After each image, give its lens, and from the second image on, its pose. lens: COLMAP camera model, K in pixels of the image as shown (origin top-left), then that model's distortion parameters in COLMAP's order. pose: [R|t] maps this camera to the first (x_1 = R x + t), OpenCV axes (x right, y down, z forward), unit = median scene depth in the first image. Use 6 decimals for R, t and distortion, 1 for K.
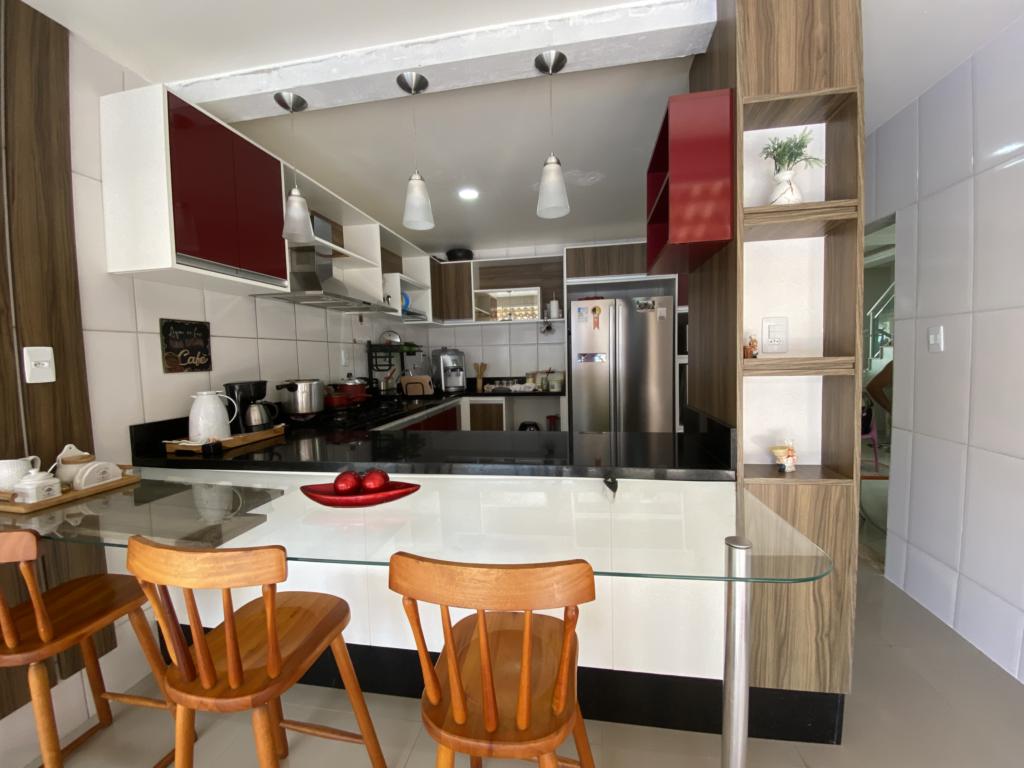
lens RADIAL K [[416.7, 0, 516.2], [0, 416.7, 382.4], [0, 0, 1]] dist [0.008298, -0.014928]
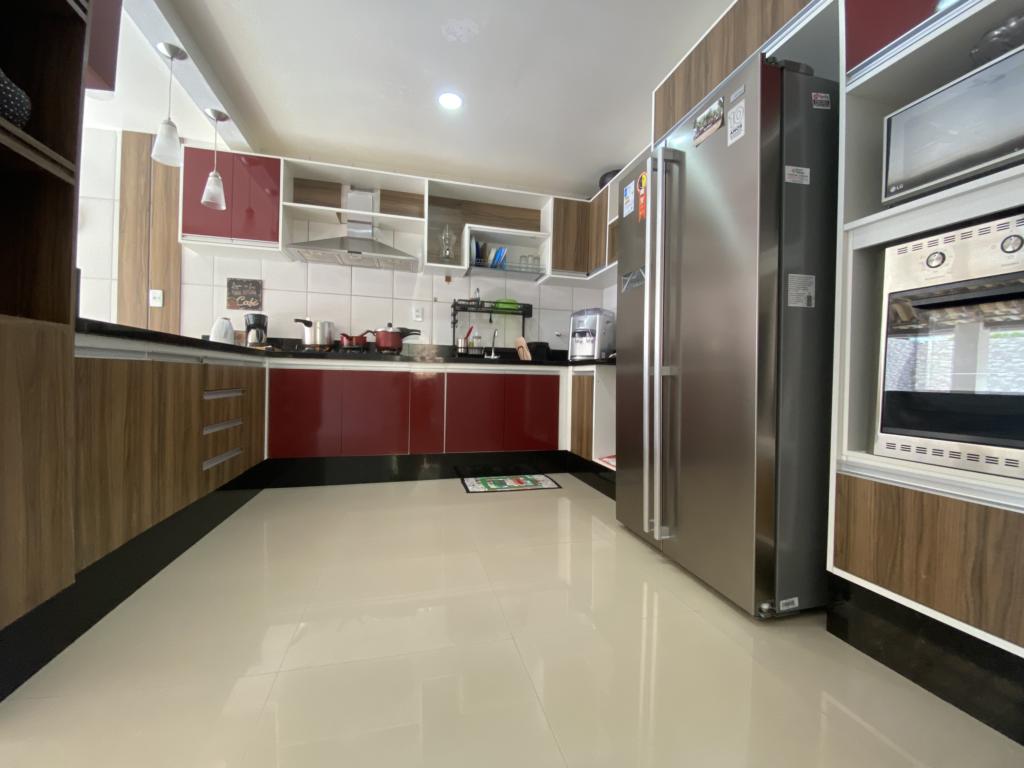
lens RADIAL K [[416.7, 0, 516.2], [0, 416.7, 382.4], [0, 0, 1]] dist [0.008298, -0.014928]
pose [[0.413140, 0.040864, -0.909750, 1.130154], [-0.090653, 0.995876, 0.003565, 0.150839], [0.906144, 0.080999, 0.415141, 1.266294]]
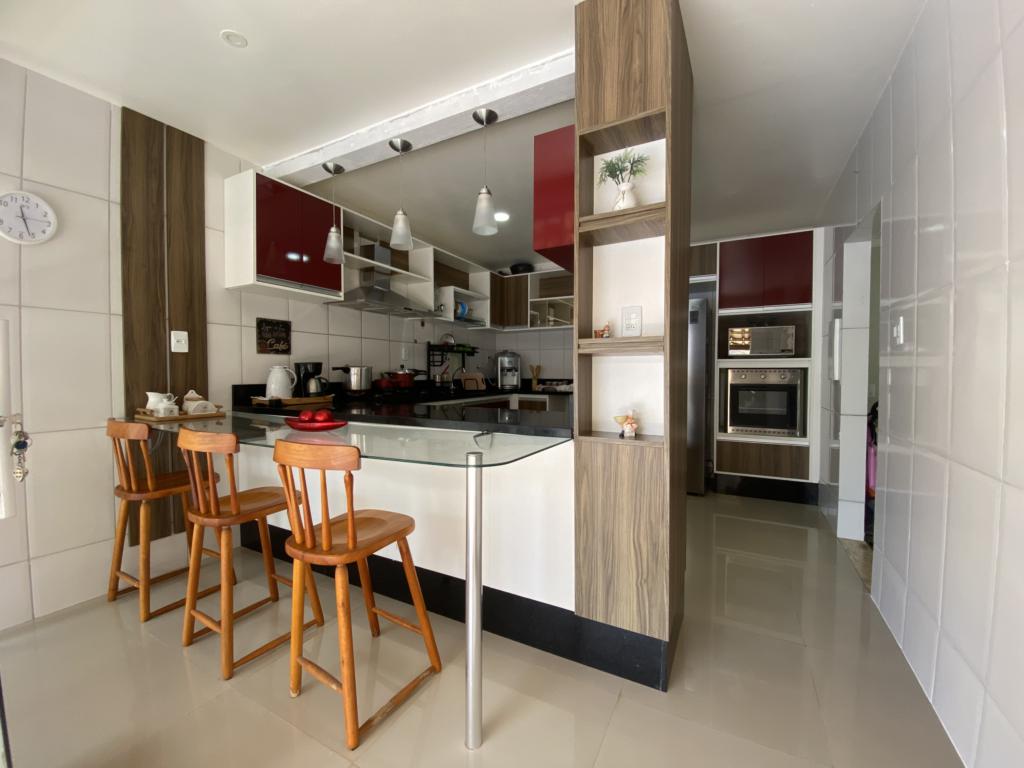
lens RADIAL K [[416.7, 0, 516.2], [0, 416.7, 382.4], [0, 0, 1]] dist [0.008298, -0.014928]
pose [[0.949940, 0.036027, -0.310347, 0.483185], [-0.046895, 0.998518, -0.027629, 0.073831], [0.308892, 0.040799, 0.950222, -0.139643]]
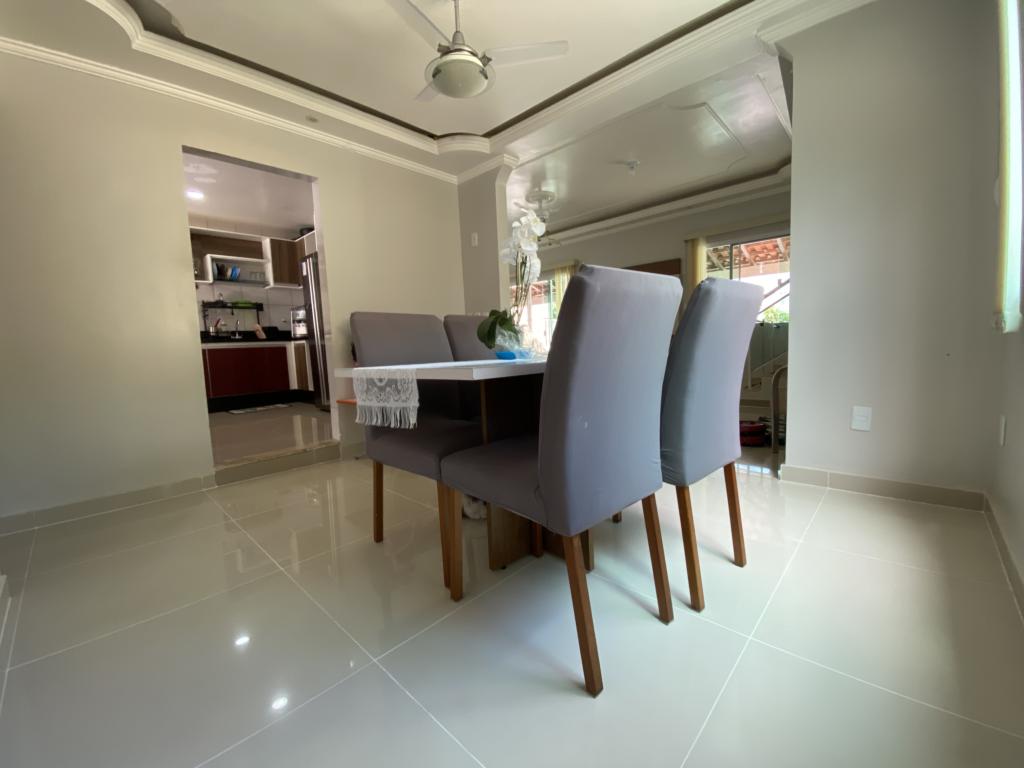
lens RADIAL K [[416.7, 0, 516.2], [0, 416.7, 382.4], [0, 0, 1]] dist [0.008298, -0.014928]
pose [[0.834336, 0.039033, -0.549872, 2.562164], [-0.014085, 0.998674, 0.049520, 0.194490], [0.551076, -0.033572, 0.833780, 0.599130]]
